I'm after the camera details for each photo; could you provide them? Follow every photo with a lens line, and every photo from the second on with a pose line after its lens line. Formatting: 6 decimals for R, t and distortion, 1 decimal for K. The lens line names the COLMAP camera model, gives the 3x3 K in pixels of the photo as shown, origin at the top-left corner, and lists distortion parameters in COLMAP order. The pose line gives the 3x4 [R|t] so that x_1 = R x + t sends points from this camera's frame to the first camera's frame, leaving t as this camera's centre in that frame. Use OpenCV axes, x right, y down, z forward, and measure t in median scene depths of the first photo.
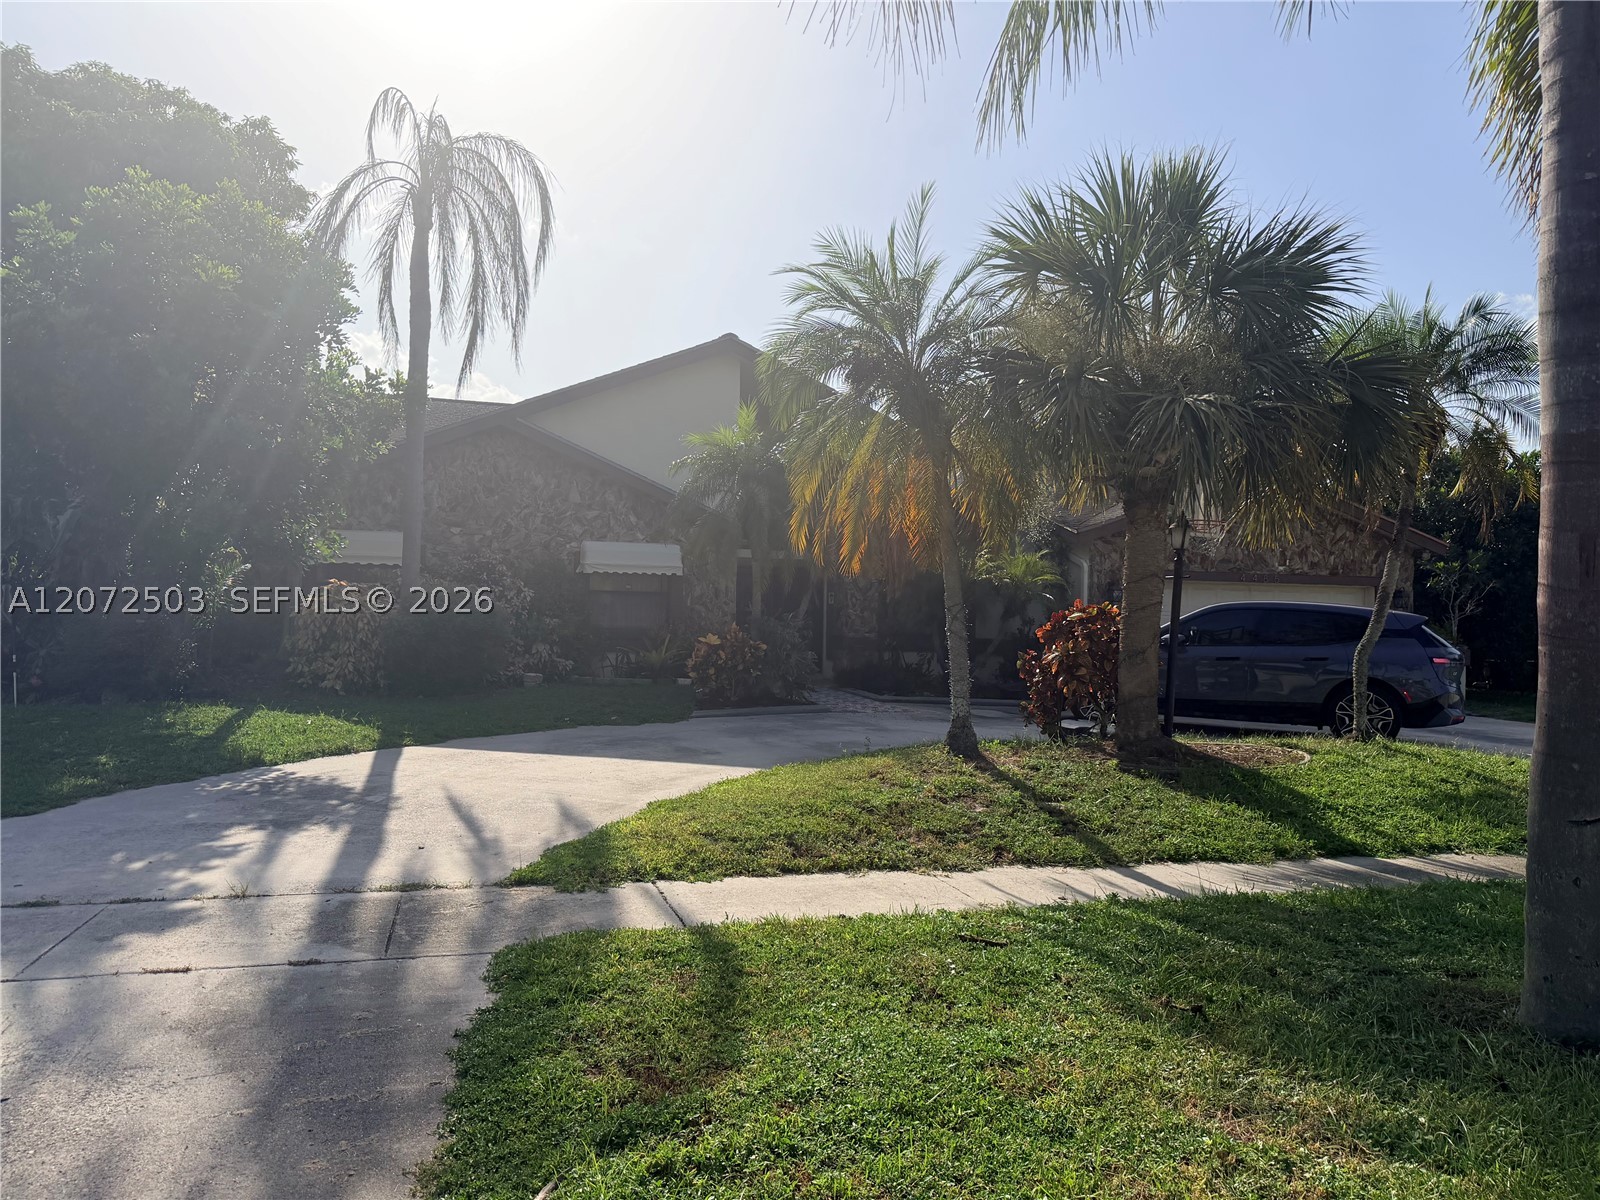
lens RADIAL K [[1120.3, 0, 799.1], [0, 1120.3, 602.1], [0, 0, 1]] dist [0.001467, 0.000070]
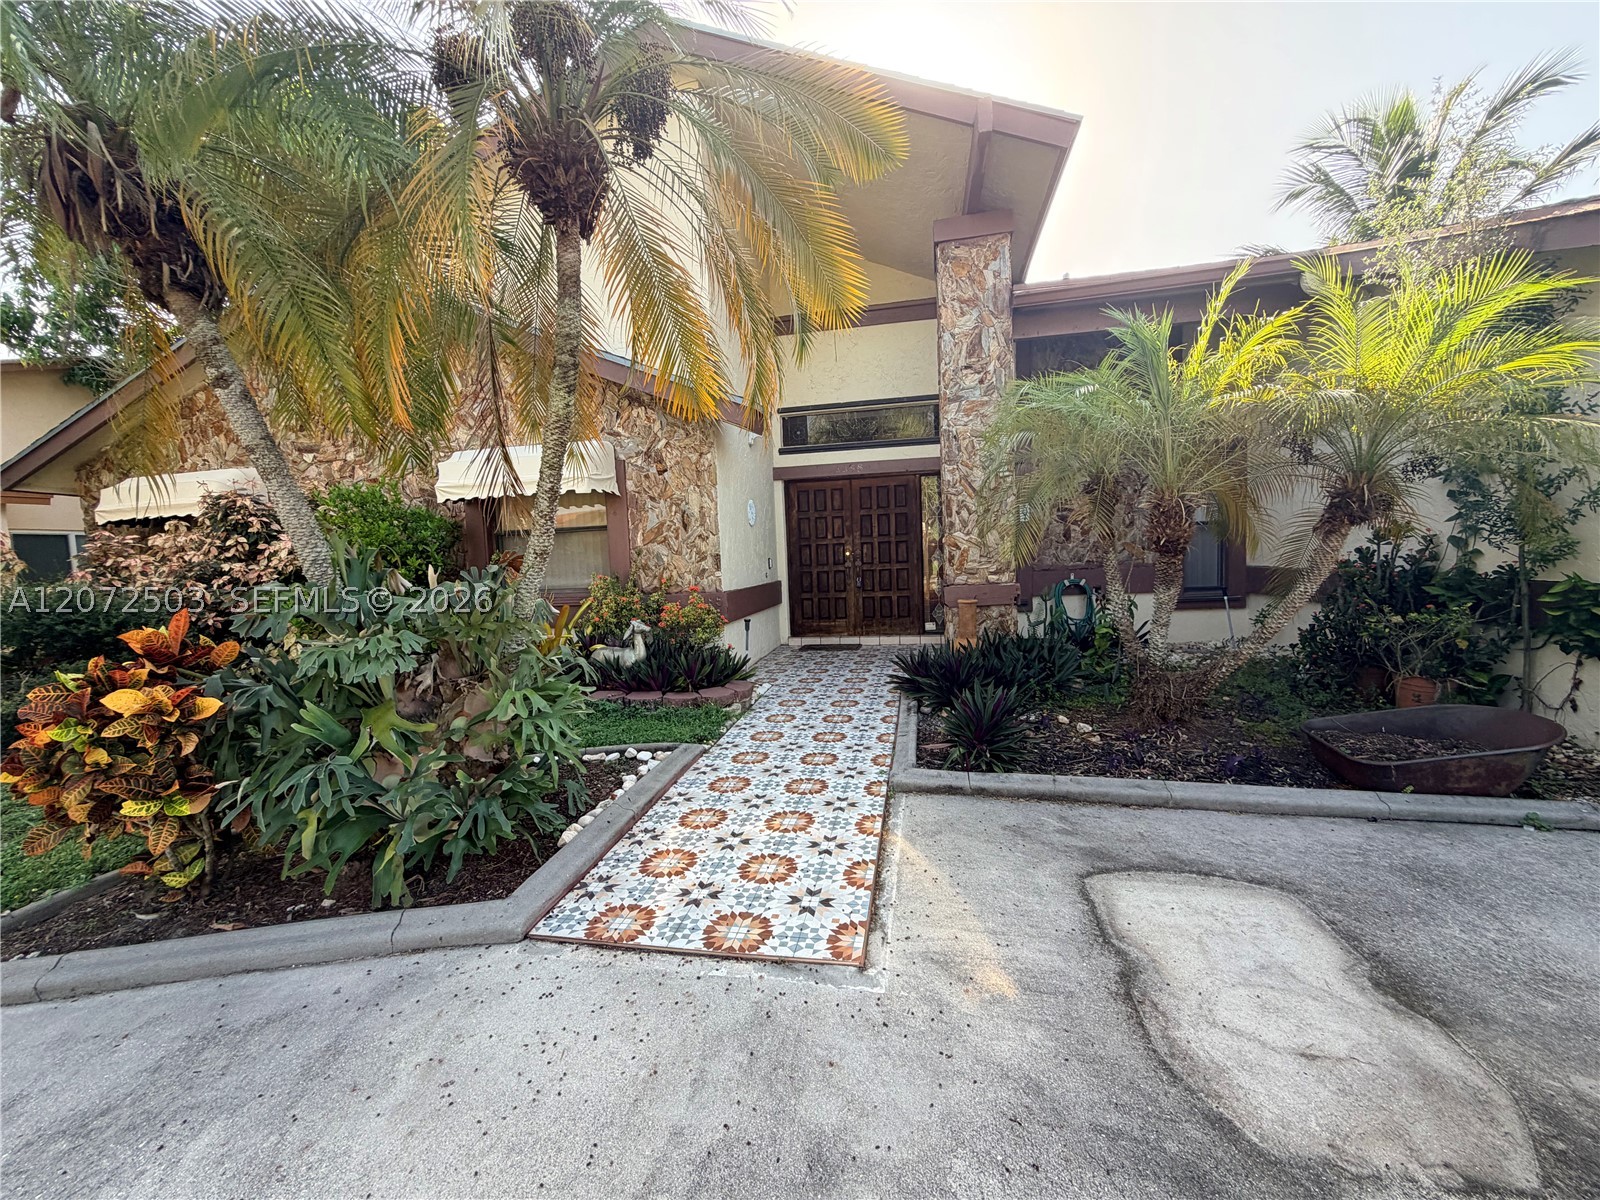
lens RADIAL K [[645.2, 0, 801.6], [0, 645.2, 591.0], [0, 0, 1]] dist [-0.009386, 0.001047]
pose [[0.884056, -0.030275, -0.466399, 0.129324], [0.066583, 0.995880, 0.061564, 0.011431], [0.462614, -0.085480, 0.882429, 0.735979]]
